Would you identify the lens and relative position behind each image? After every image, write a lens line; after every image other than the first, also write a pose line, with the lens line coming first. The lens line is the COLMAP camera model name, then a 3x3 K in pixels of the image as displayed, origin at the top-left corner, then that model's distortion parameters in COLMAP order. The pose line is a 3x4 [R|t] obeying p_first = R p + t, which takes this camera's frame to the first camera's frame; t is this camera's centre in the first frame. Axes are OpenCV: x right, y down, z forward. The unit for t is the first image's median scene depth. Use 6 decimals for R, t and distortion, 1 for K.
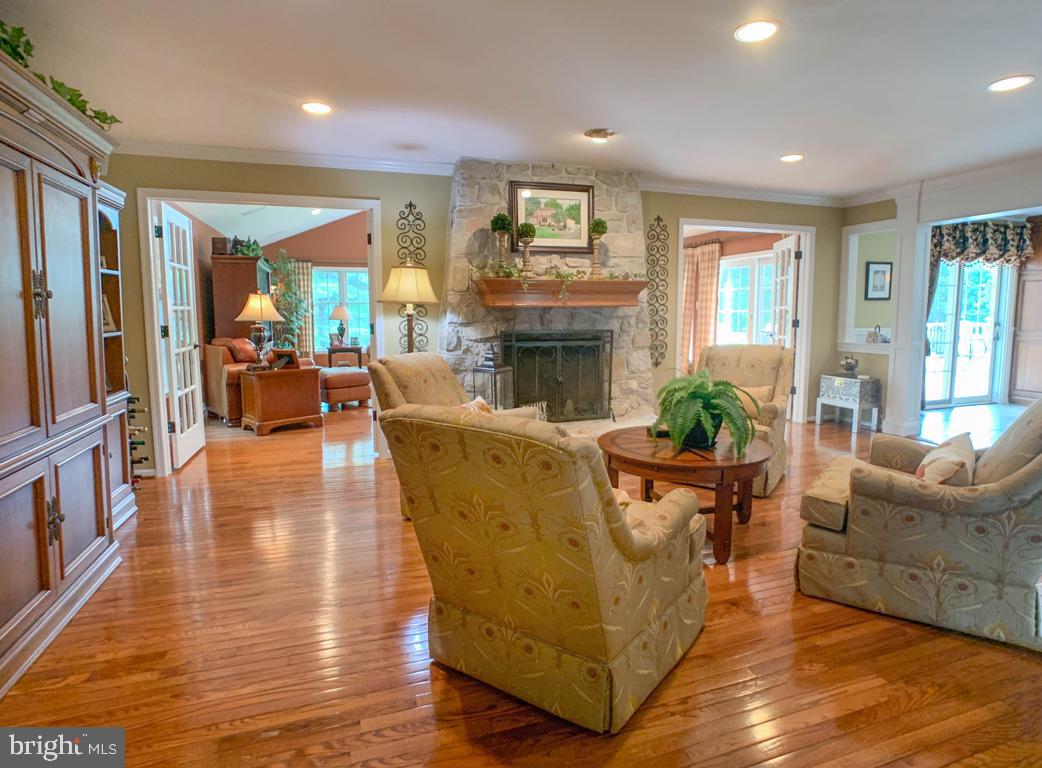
lens RADIAL K [[552.7, 0, 526.7], [0, 552.7, 345.1], [0, 0, 1]] dist [-0.024223, 0.004057]
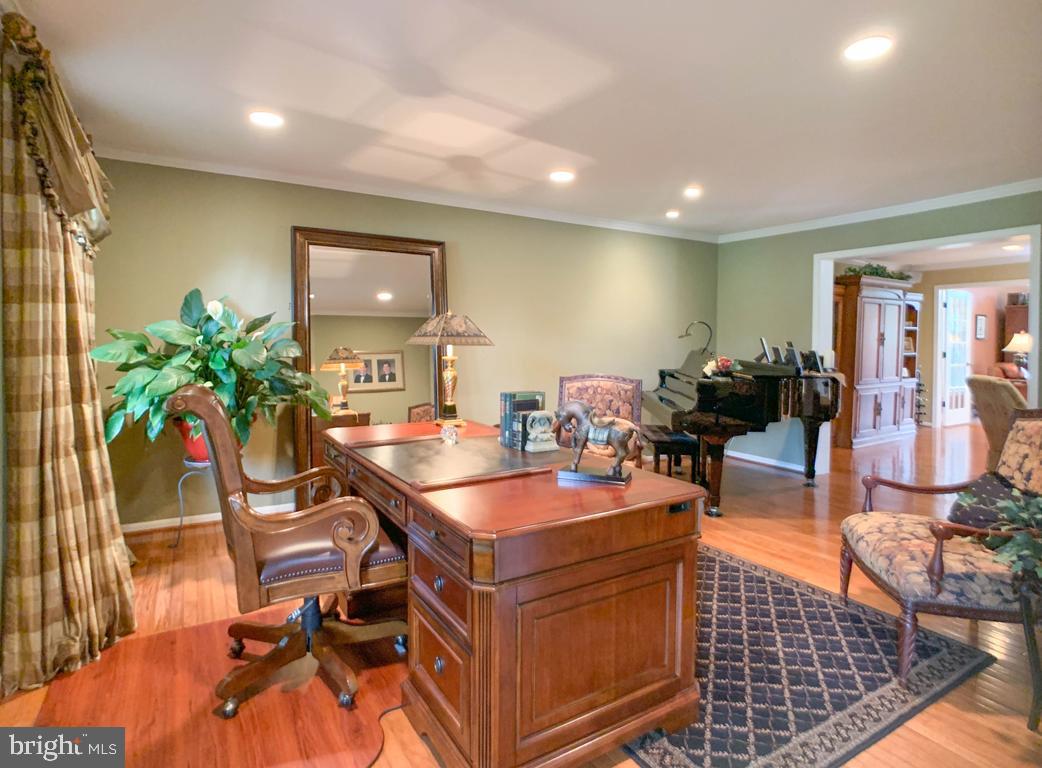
lens RADIAL K [[552.7, 0, 522.2], [0, 552.7, 376.1], [0, 0, 1]] dist [-0.024223, 0.004057]
pose [[0.224786, 0.069044, -0.971959, 0.978904], [-0.065412, 0.996306, 0.055646, 0.045970], [0.972210, 0.051070, 0.228472, -0.988010]]
